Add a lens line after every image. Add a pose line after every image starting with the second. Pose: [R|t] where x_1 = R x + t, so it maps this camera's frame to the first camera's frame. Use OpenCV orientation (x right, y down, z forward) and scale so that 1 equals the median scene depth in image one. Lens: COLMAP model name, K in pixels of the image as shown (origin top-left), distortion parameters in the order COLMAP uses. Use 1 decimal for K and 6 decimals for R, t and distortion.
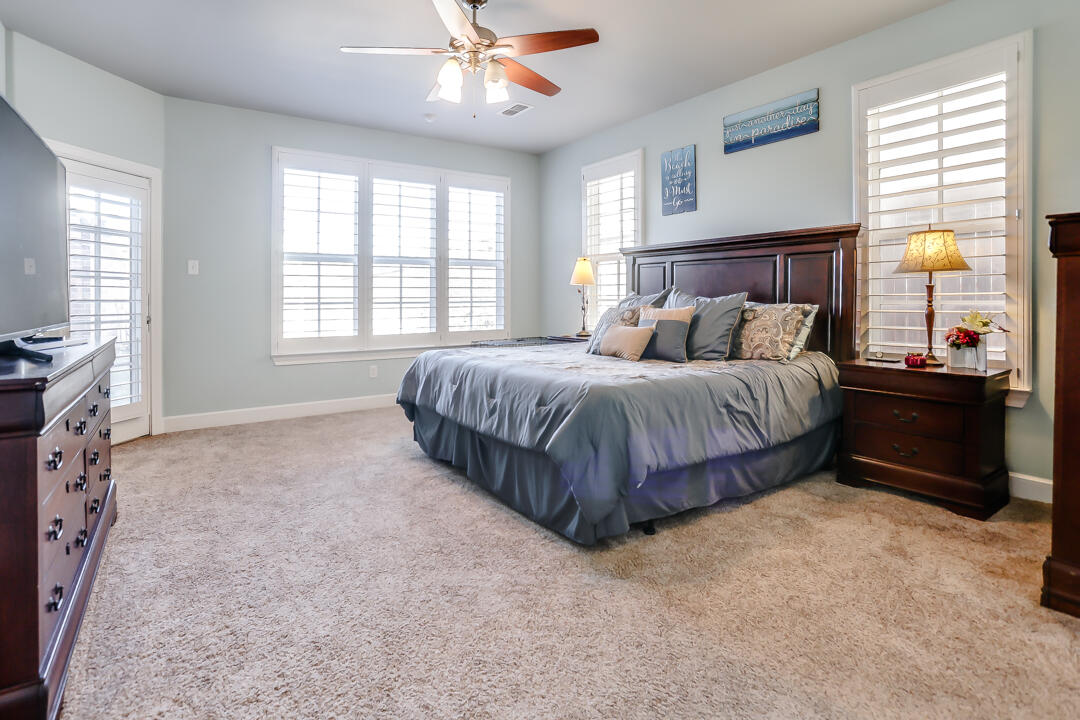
lens RADIAL K [[545.8, 0, 563.7], [0, 545.8, 333.1], [0, 0, 1]] dist [-0.071763, 0.033198]
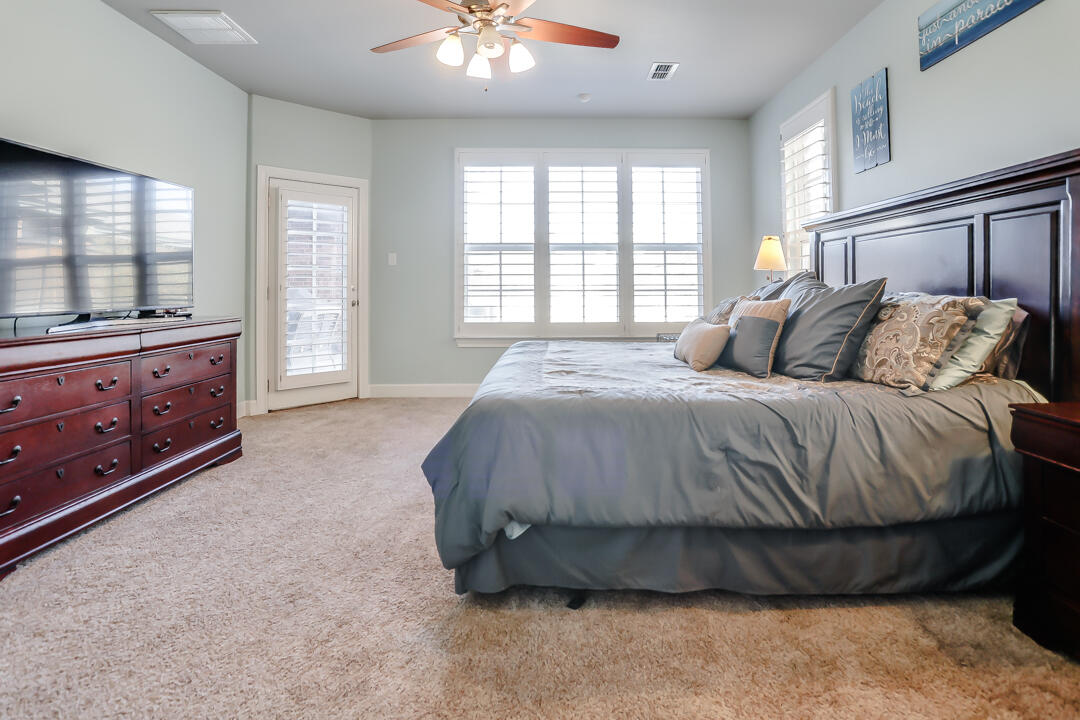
lens RADIAL K [[560.6, 0, 561.0], [0, 560.6, 298.9], [0, 0, 1]] dist [-0.047757, 0.017052]
pose [[0.826902, 0.013873, -0.562175, 0.357877], [-0.036531, 0.998909, -0.029083, -0.015429], [0.561158, 0.044586, 0.826507, 0.221200]]
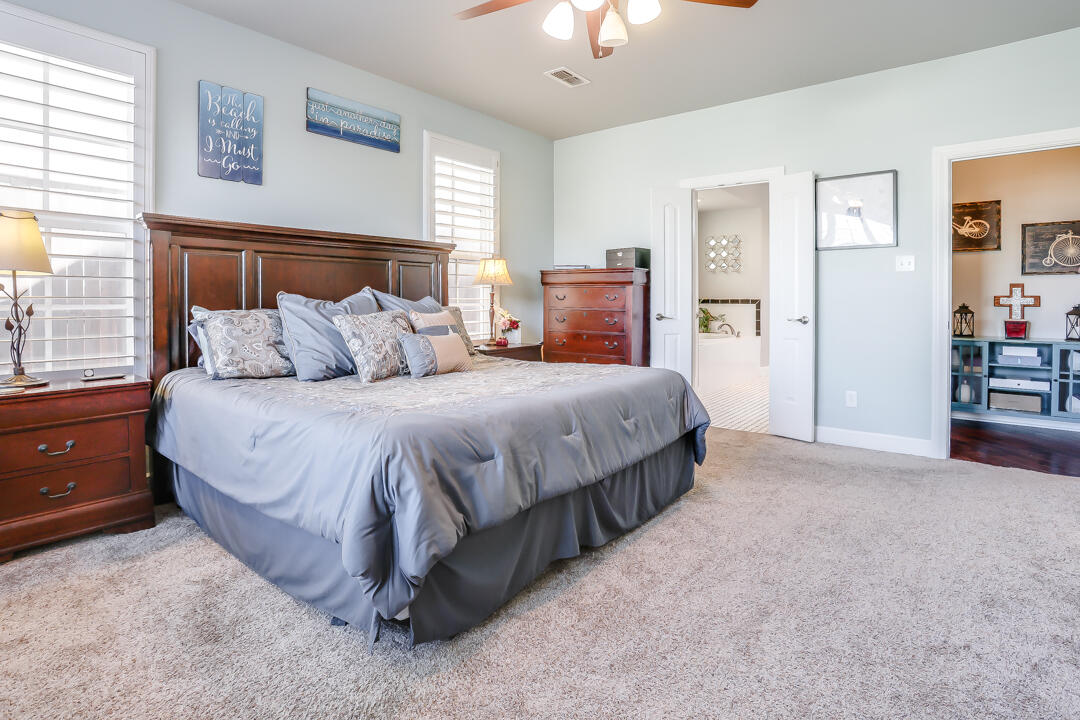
lens RADIAL K [[560.6, 0, 561.0], [0, 560.6, 298.9], [0, 0, 1]] dist [-0.047757, 0.017052]
pose [[-0.294999, 0.000304, 0.955497, -0.727584], [0.062415, 0.997870, 0.018953, -0.072883], [-0.953457, 0.065229, -0.294390, 1.021542]]
